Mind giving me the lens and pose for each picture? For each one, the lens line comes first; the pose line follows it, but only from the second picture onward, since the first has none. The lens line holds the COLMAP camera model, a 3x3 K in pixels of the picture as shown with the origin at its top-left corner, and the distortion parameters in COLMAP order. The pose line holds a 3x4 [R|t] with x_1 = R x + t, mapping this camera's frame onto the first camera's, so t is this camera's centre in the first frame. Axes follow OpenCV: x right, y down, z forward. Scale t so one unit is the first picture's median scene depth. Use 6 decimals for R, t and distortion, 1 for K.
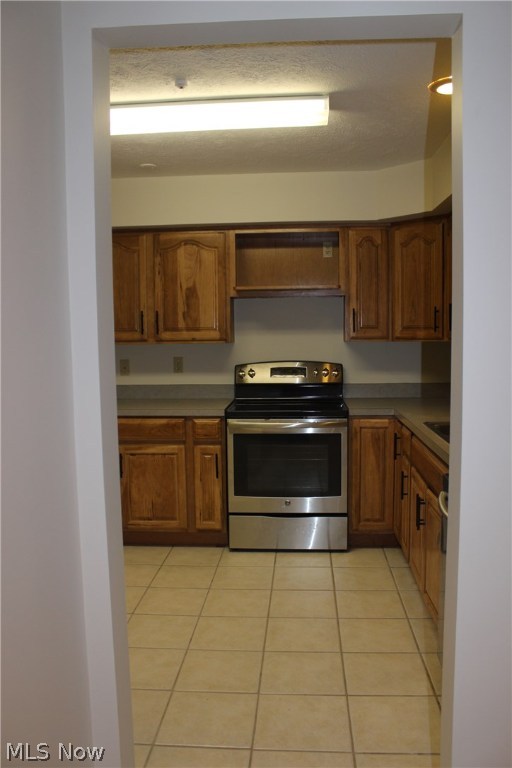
lens RADIAL K [[648.2, 0, 258.6], [0, 648.2, 380.1], [0, 0, 1]] dist [-0.157524, 0.135970]
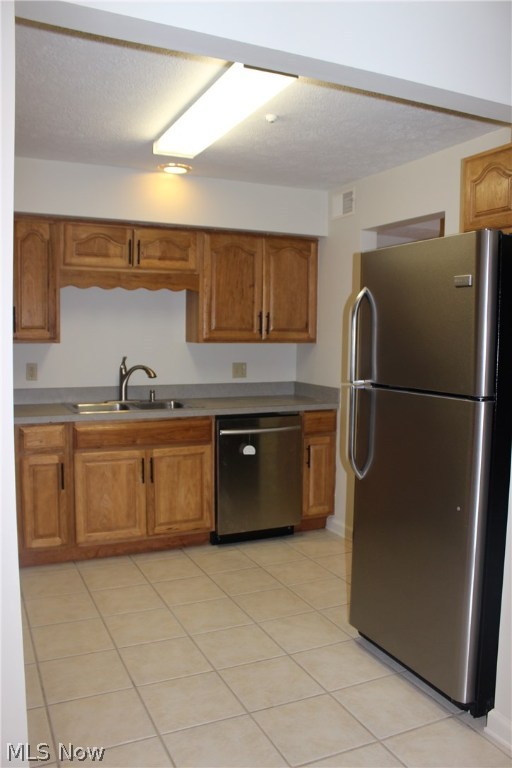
lens RADIAL K [[648.2, 0, 250.3], [0, 648.2, 387.8], [0, 0, 1]] dist [-0.157524, 0.135970]
pose [[-0.465177, -0.067990, 0.882603, -0.686442], [0.066865, 0.991499, 0.111620, -0.064757], [-0.882689, 0.110938, -0.456676, 0.966706]]
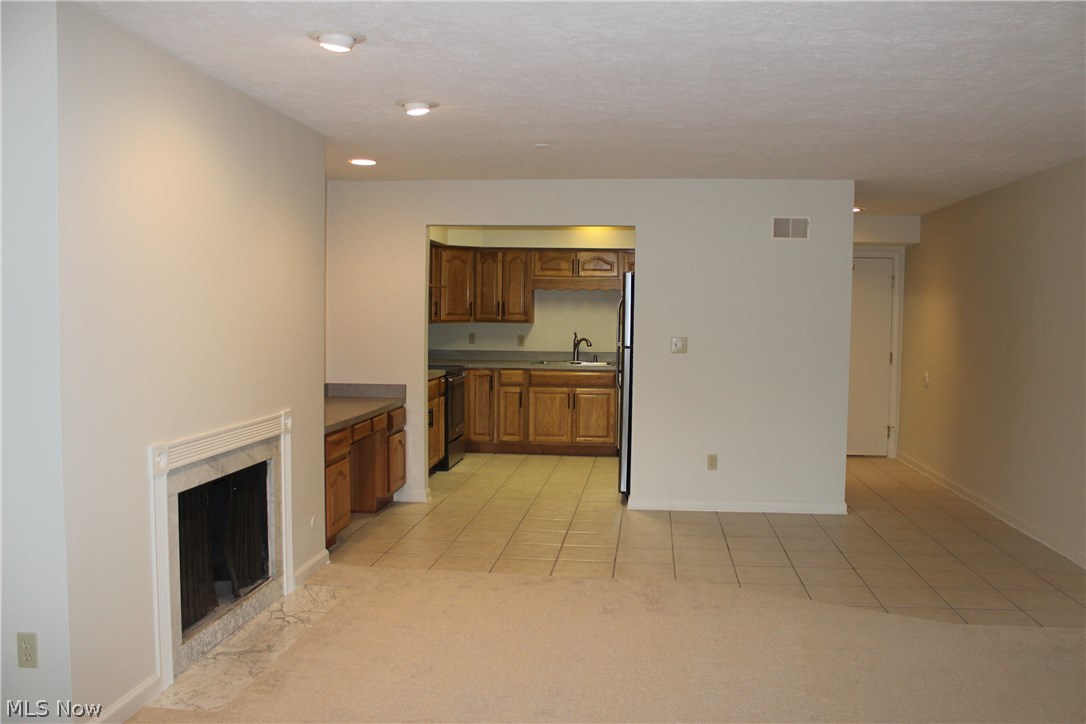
lens RADIAL K [[916.5, 0, 548.2], [0, 916.5, 355.4], [0, 0, 1]] dist [-0.157524, 0.135970]
pose [[0.050427, -0.035112, 0.998110, -1.937085], [0.069219, 0.997102, 0.031580, -0.033271], [-0.996326, 0.067496, 0.052711, 0.627942]]
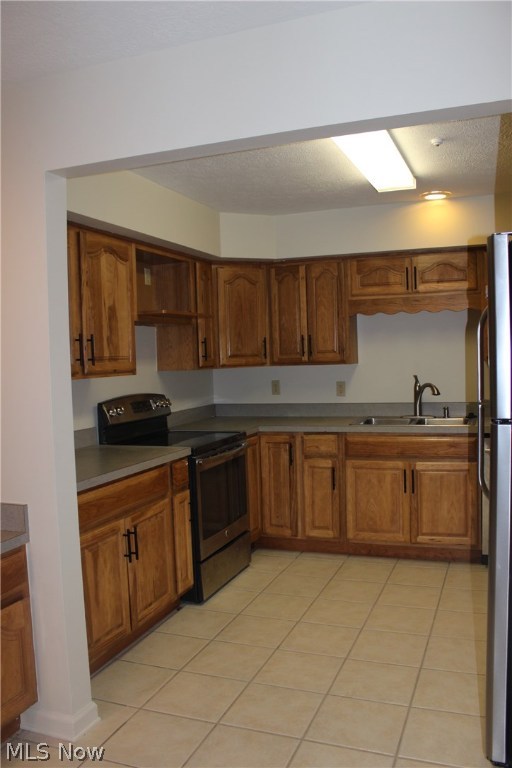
lens RADIAL K [[648.2, 0, 257.2], [0, 648.2, 390.8], [0, 0, 1]] dist [-0.157524, 0.135970]
pose [[0.304558, -0.049147, 0.951225, -0.811596], [0.105814, 0.994232, 0.017490, -0.034923], [-0.946598, 0.095326, 0.308002, 0.598654]]
